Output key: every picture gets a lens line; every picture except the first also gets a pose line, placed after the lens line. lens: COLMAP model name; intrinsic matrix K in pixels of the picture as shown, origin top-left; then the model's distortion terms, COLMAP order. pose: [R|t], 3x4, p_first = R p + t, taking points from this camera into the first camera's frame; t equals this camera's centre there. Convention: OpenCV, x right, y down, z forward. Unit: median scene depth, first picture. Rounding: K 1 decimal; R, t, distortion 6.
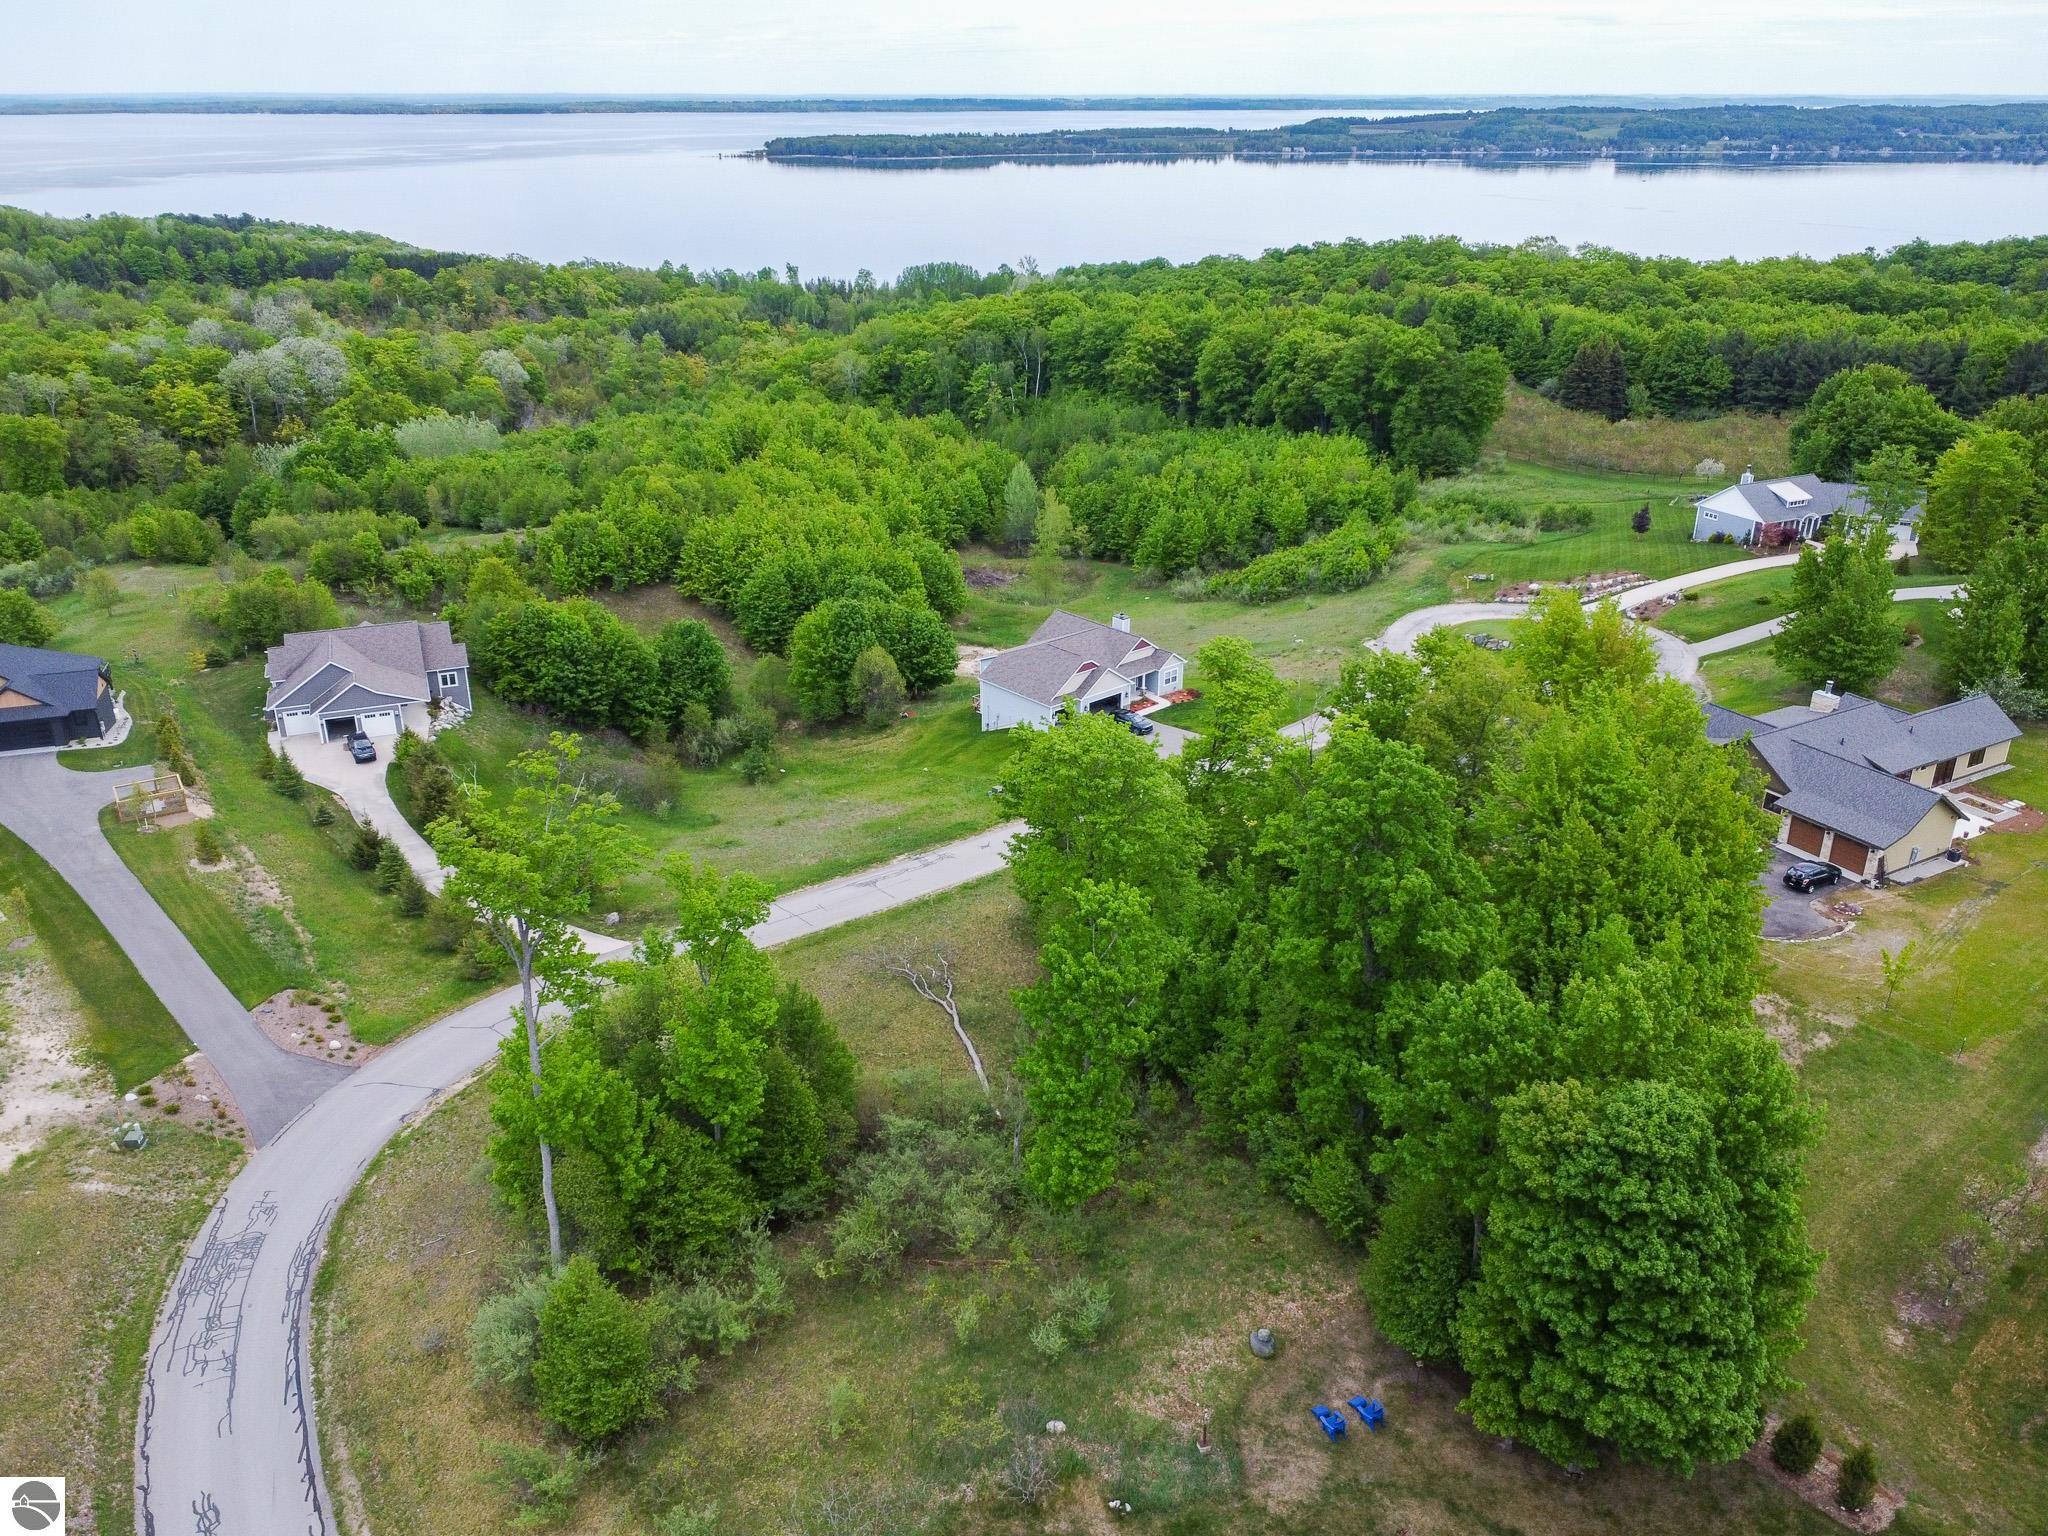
lens RADIAL K [[1624.1, 0, 1060.3], [0, 1624.1, 767.6], [0, 0, 1]] dist [-0.002915, 0.001545]
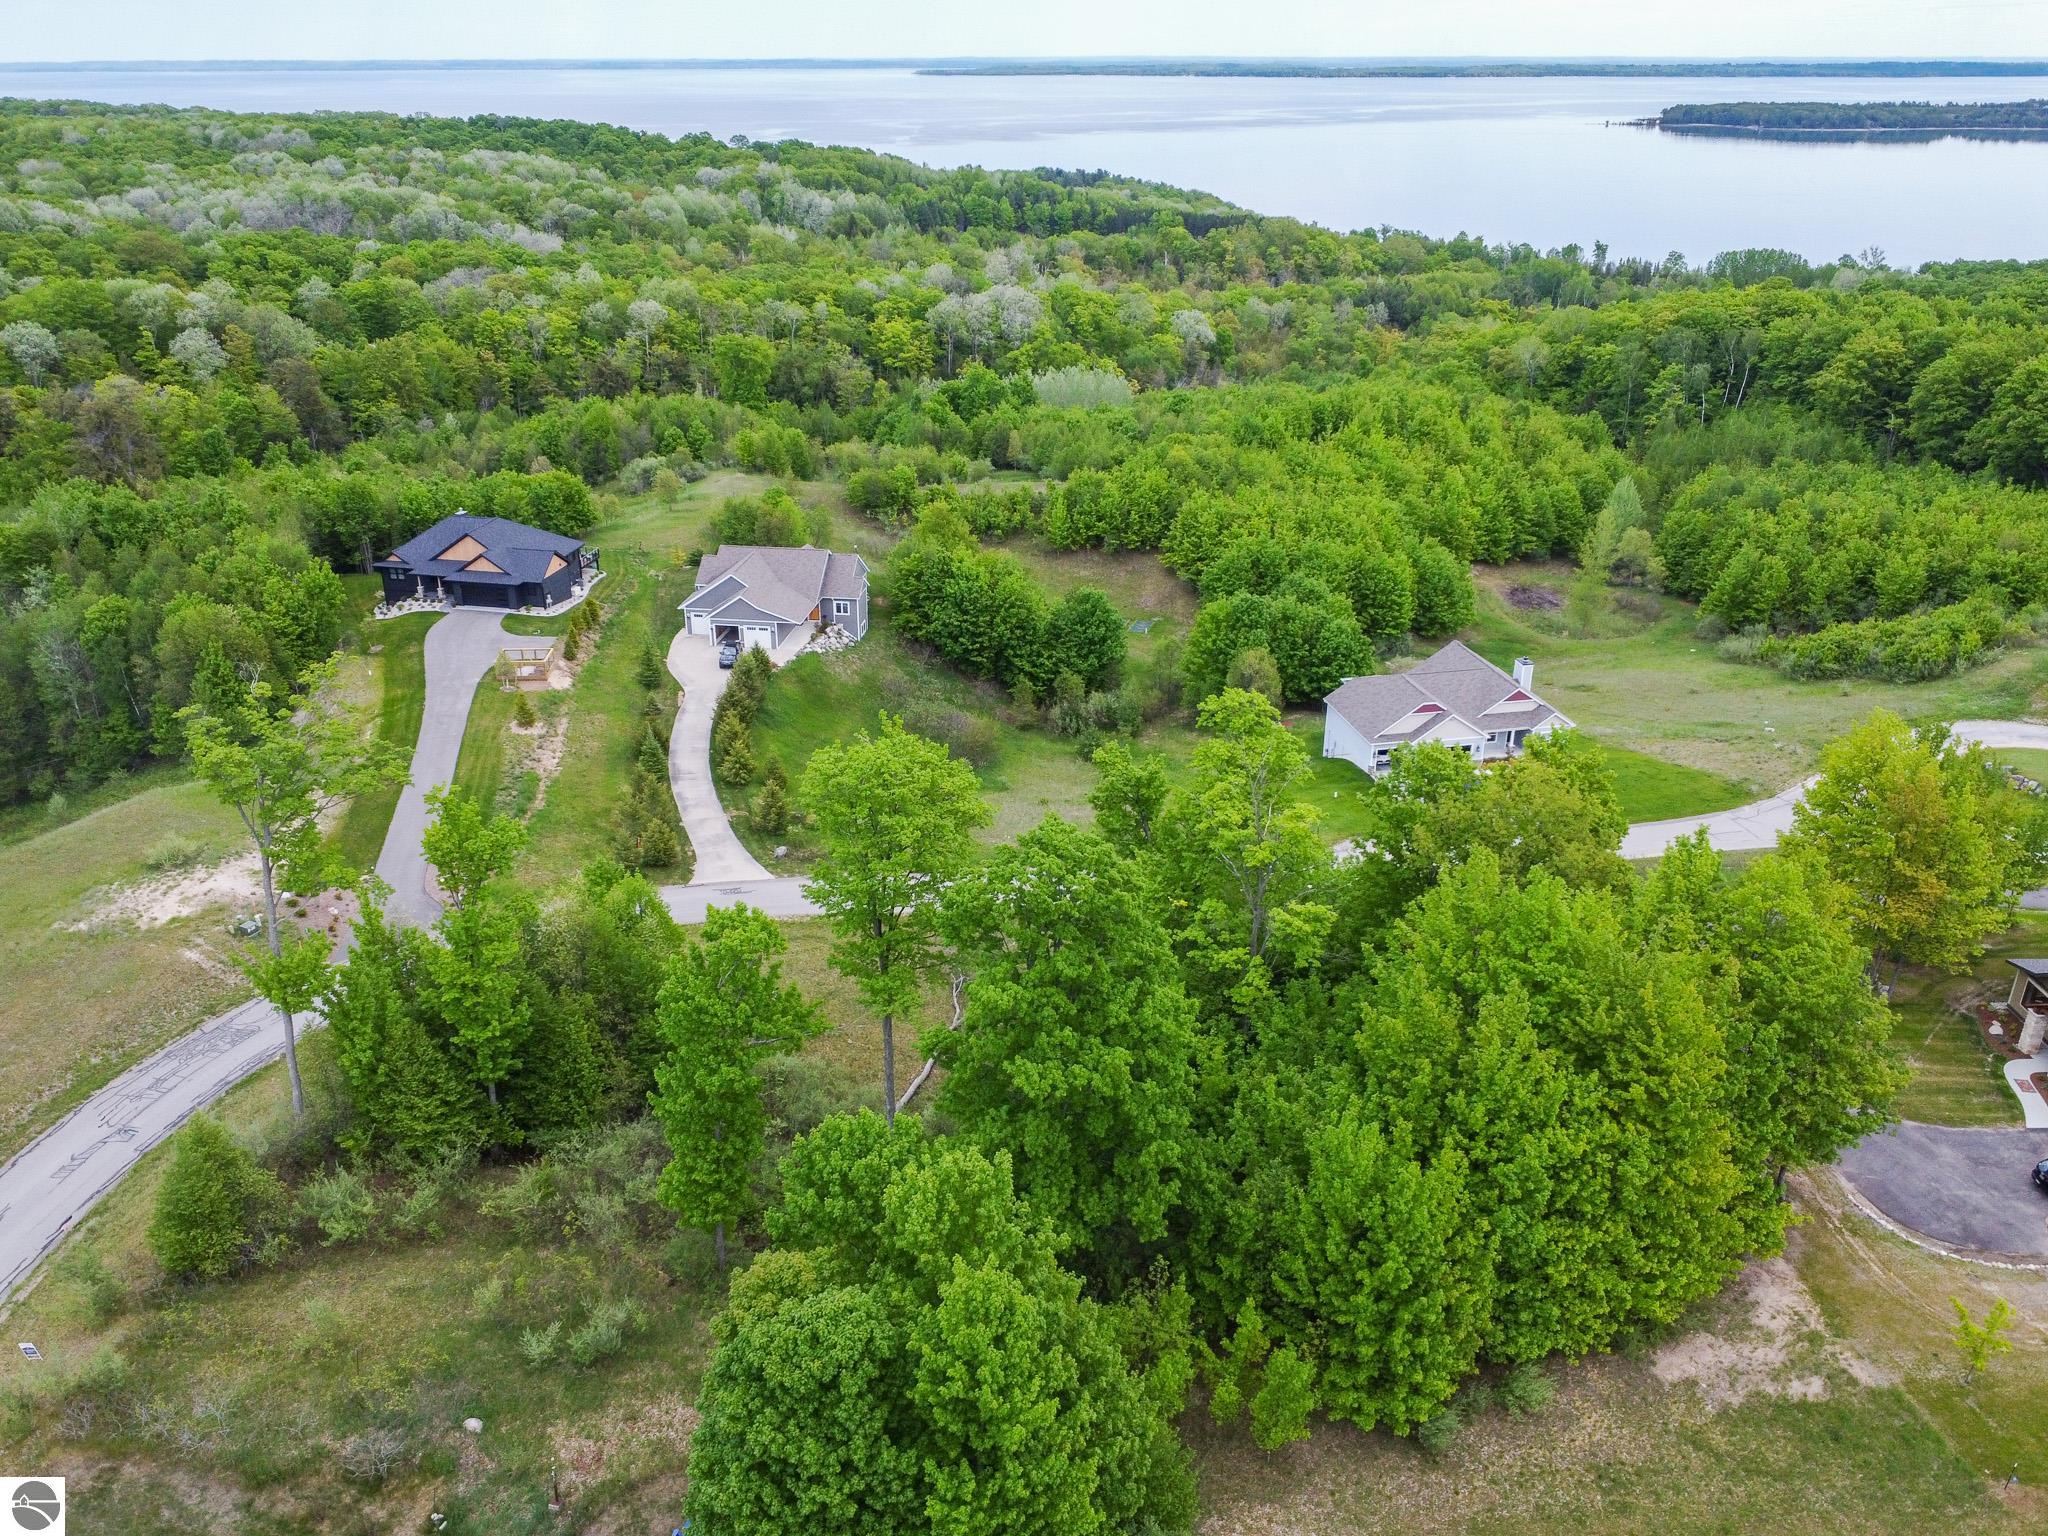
lens RADIAL K [[1614.9, 0, 1027.0], [0, 1614.9, 806.4], [0, 0, 1]] dist [0.004948, -0.004382]
pose [[0.854646, 0.216719, -0.471818, 0.142701], [-0.197460, 0.976108, 0.090677, -0.025363], [0.480197, 0.015669, 0.877021, 0.061876]]
